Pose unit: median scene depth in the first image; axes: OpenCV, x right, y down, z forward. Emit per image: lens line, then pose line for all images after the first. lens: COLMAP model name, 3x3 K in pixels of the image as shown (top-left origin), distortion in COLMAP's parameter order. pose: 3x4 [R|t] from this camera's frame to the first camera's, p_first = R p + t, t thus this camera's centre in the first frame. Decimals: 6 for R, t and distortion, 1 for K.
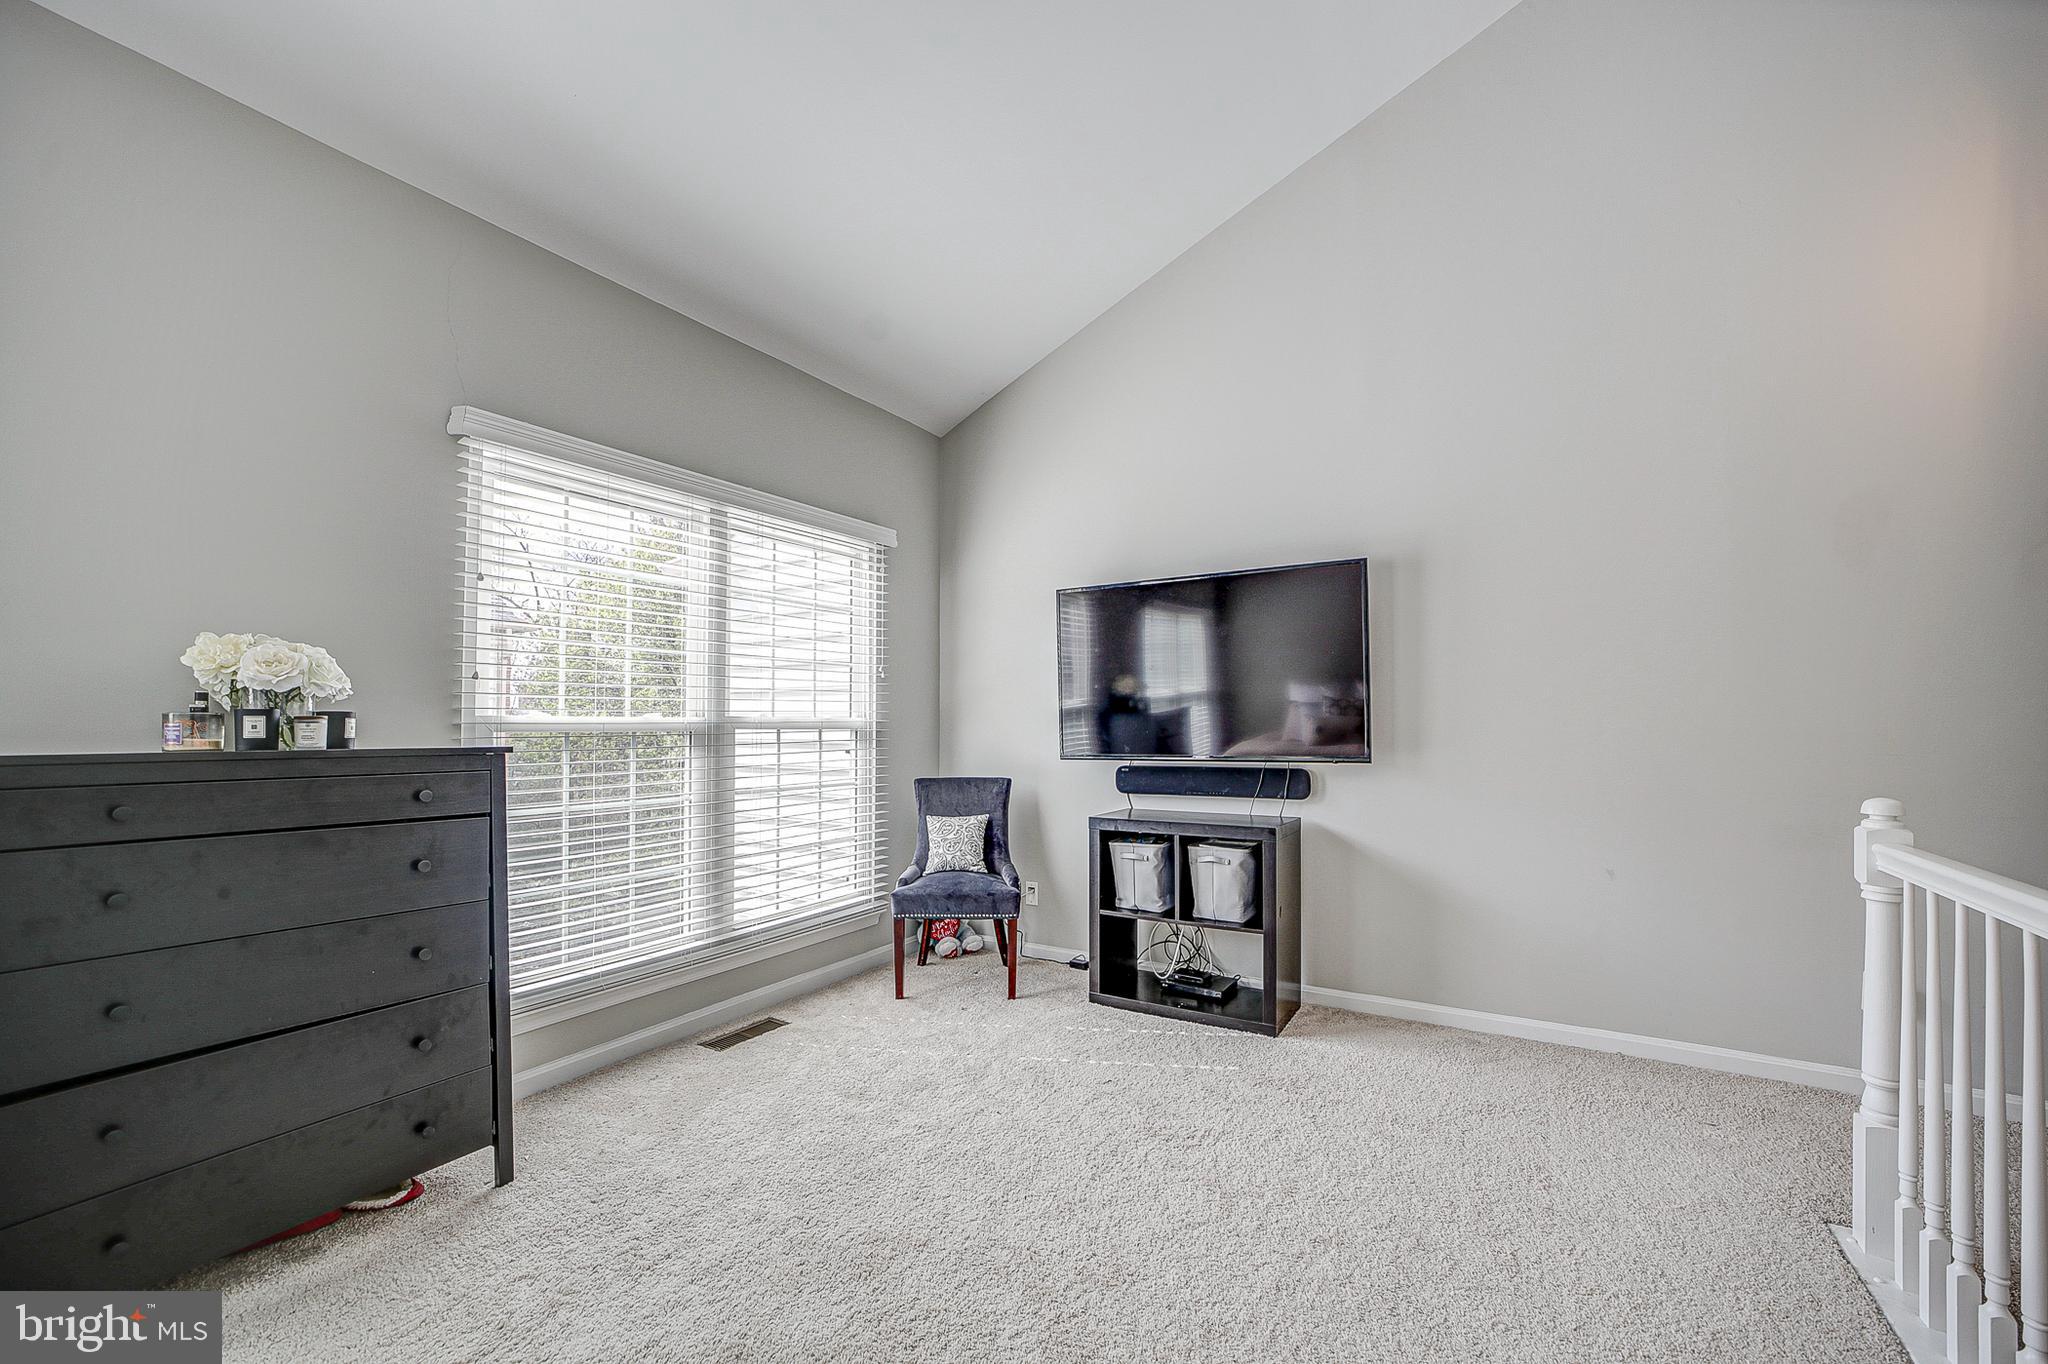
lens RADIAL K [[854.1, 0, 1023.0], [0, 854.1, 727.6], [0, 0, 1]] dist [-0.015732, 0.000132]
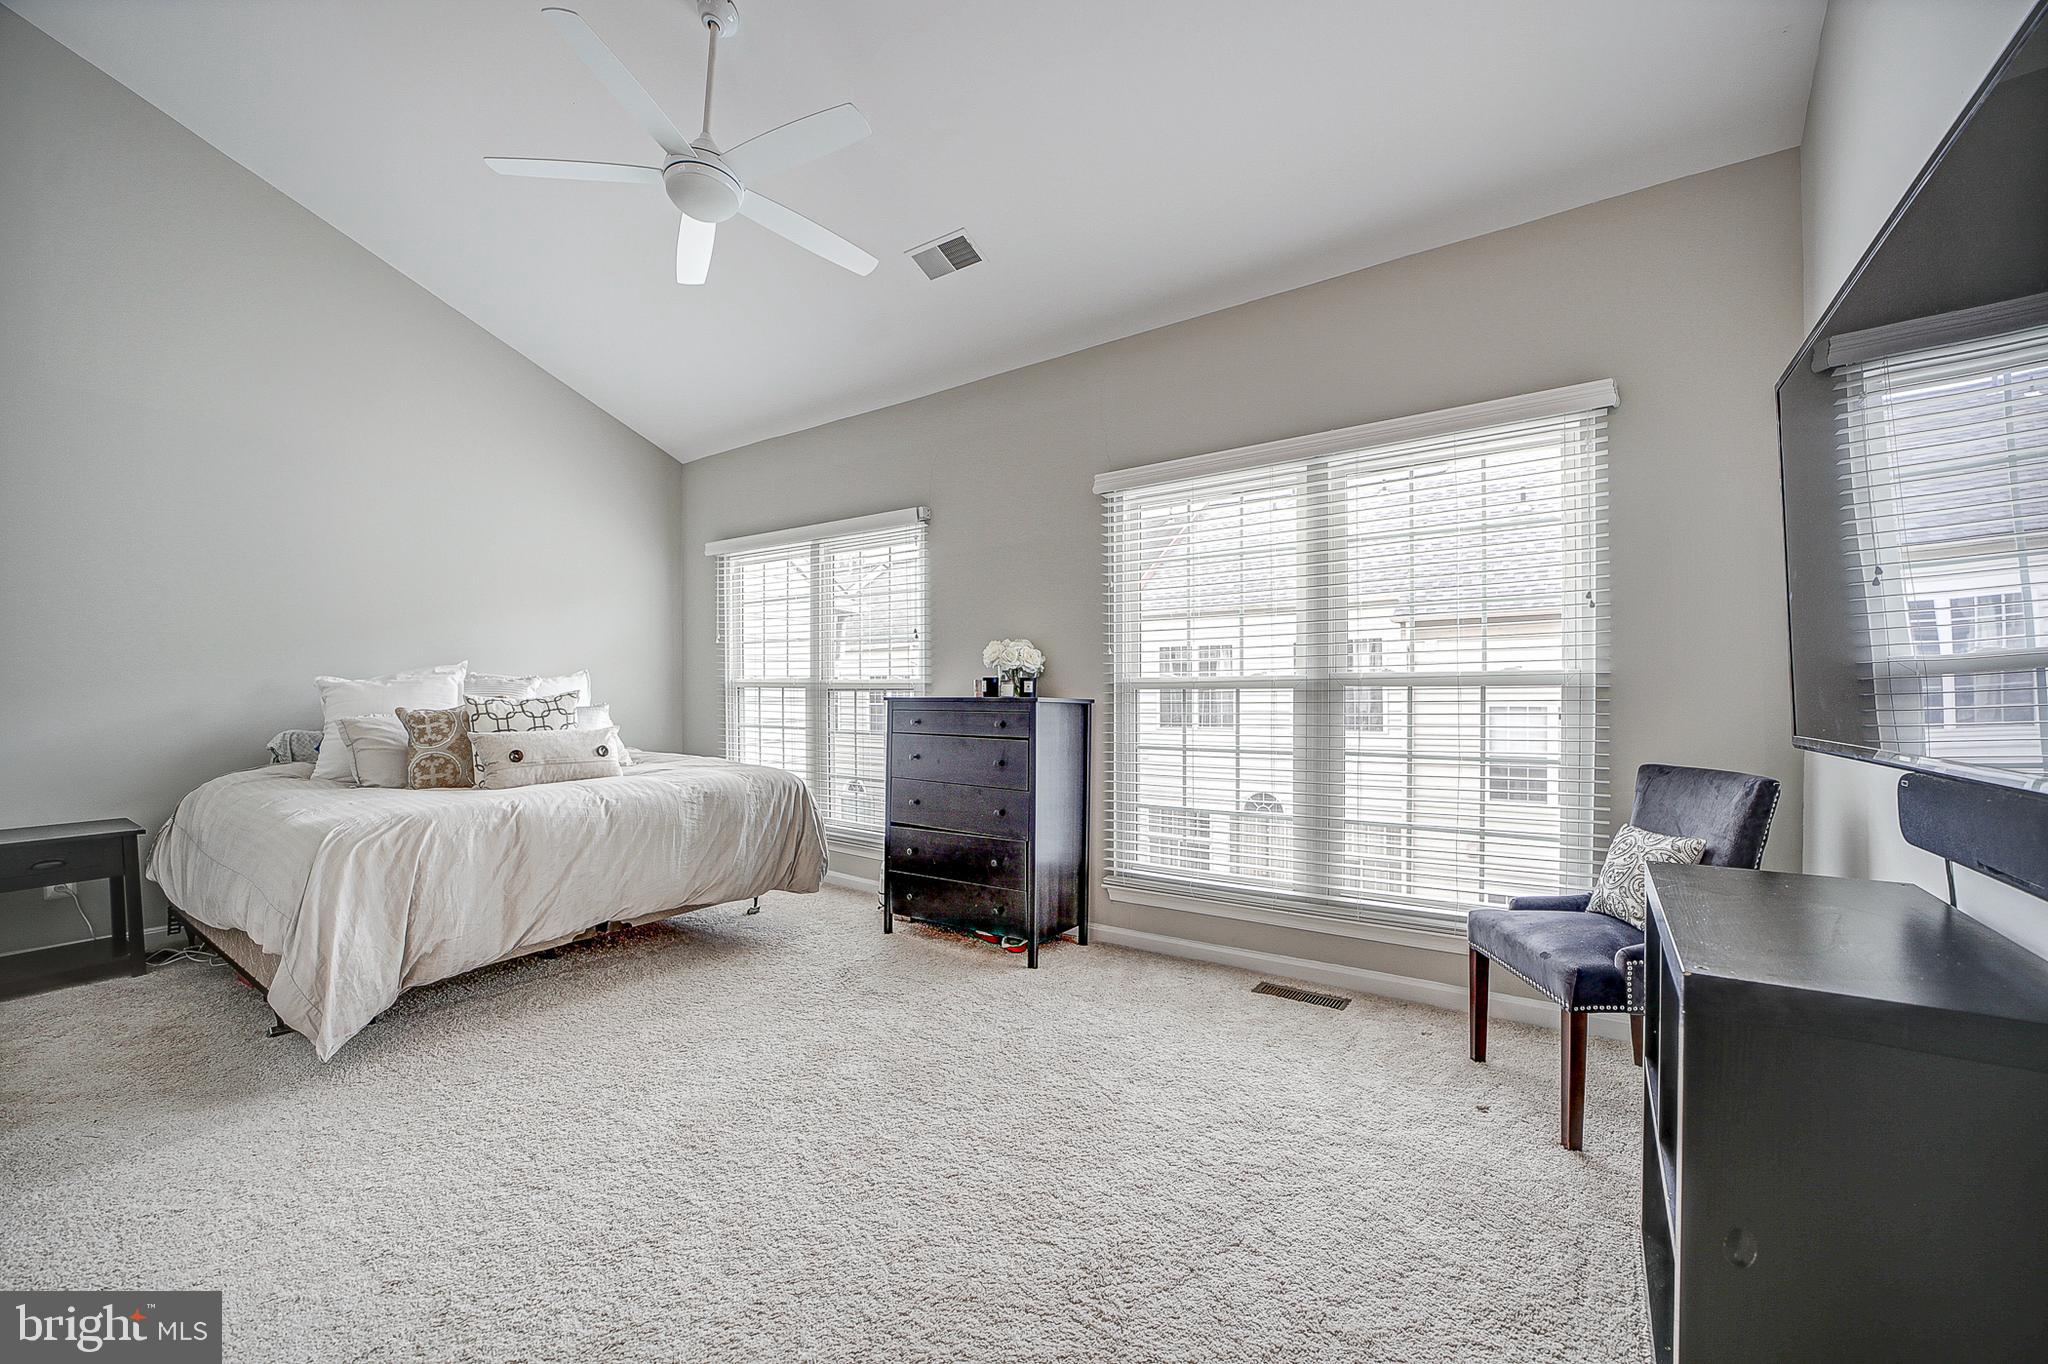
lens RADIAL K [[821.7, 0, 1024.0], [0, 821.7, 682.0], [0, 0, 1]] dist [-0.000041, 0.000033]
pose [[-0.063740, -0.003944, -0.997959, 0.617818], [0.007940, 0.999959, -0.004459, -0.001001], [0.997935, -0.008208, -0.063706, 0.717837]]
